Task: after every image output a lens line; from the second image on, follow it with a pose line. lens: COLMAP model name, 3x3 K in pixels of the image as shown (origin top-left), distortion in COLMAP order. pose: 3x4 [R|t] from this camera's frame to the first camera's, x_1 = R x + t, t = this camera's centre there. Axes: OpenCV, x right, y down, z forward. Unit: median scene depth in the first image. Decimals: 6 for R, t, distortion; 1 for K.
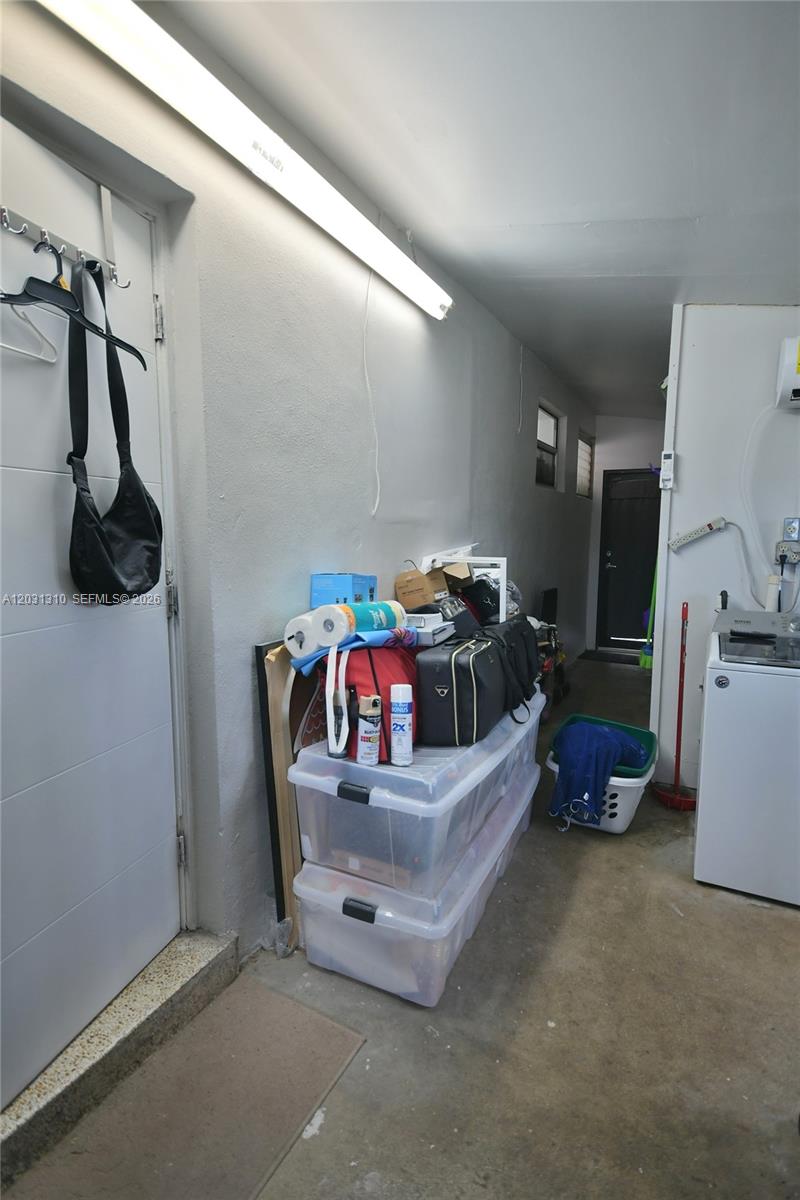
lens RADIAL K [[591.6, 0, 404.4], [0, 591.6, 597.7], [0, 0, 1]] dist [0.004388, 0.000526]
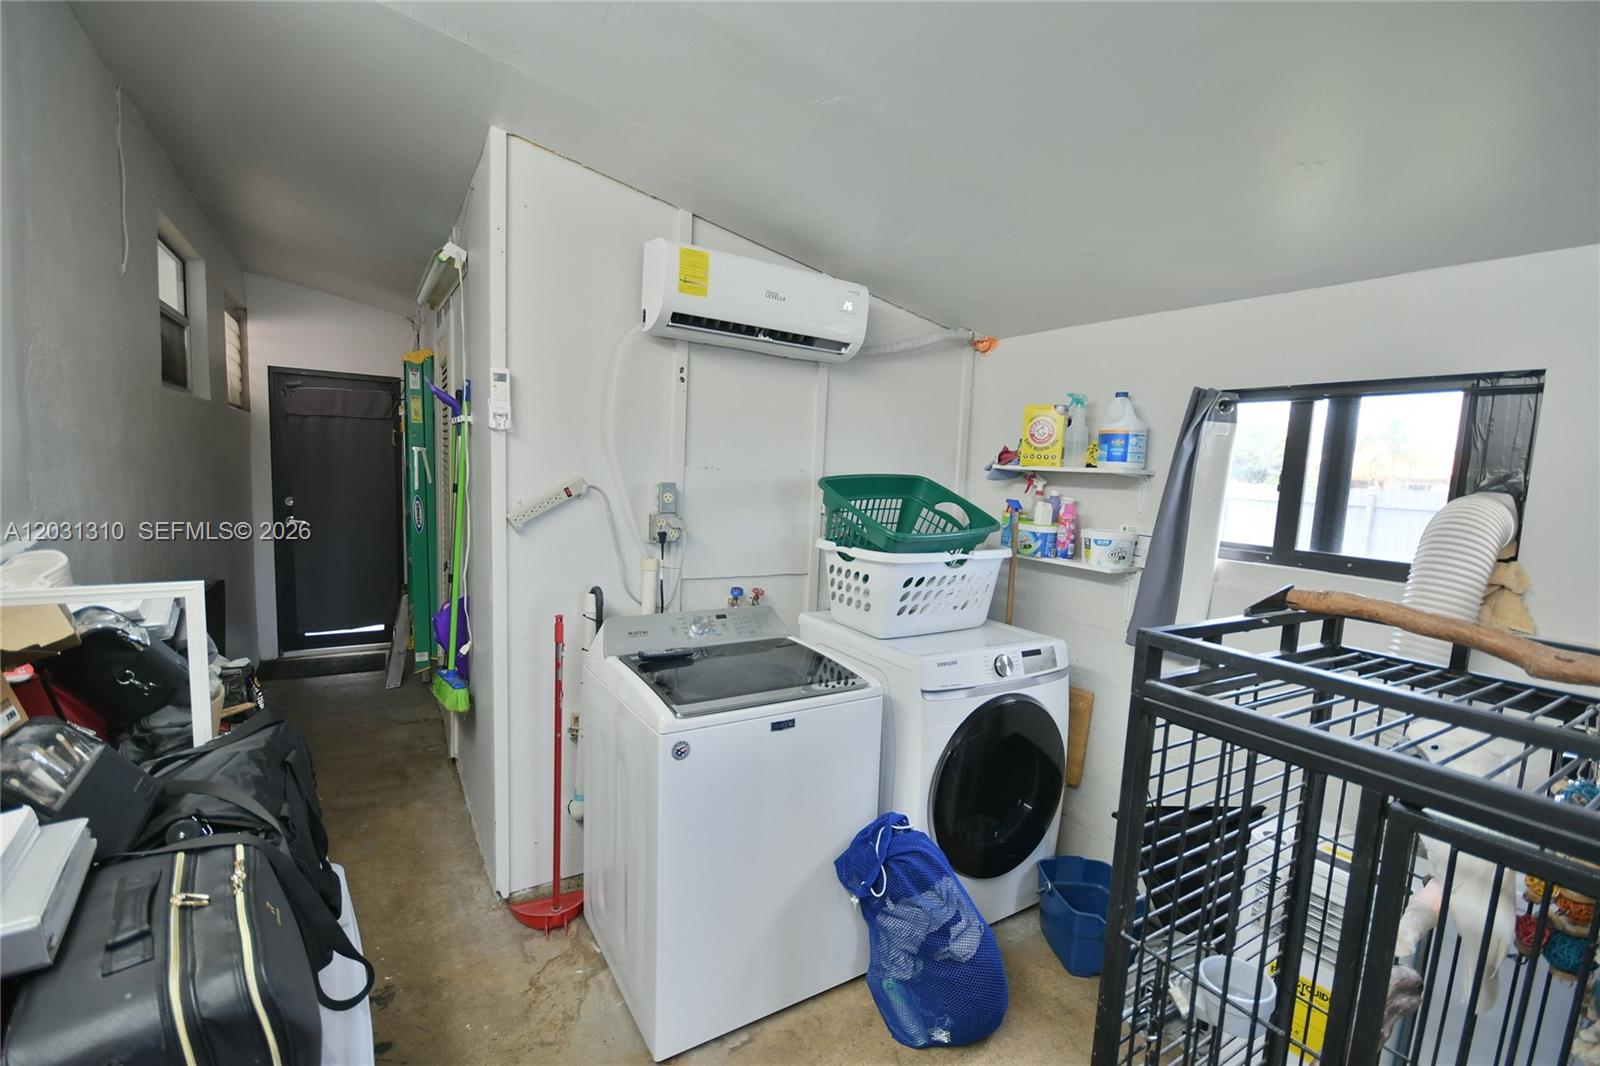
lens RADIAL K [[698.9, 0, 795.8], [0, 698.9, 539.4], [0, 0, 1]] dist [0.008111, -0.010659]
pose [[0.517870, -0.074167, 0.852238, -0.024461], [0.061255, 0.996892, 0.049533, -0.087459], [-0.853264, 0.026552, 0.520804, 0.361400]]
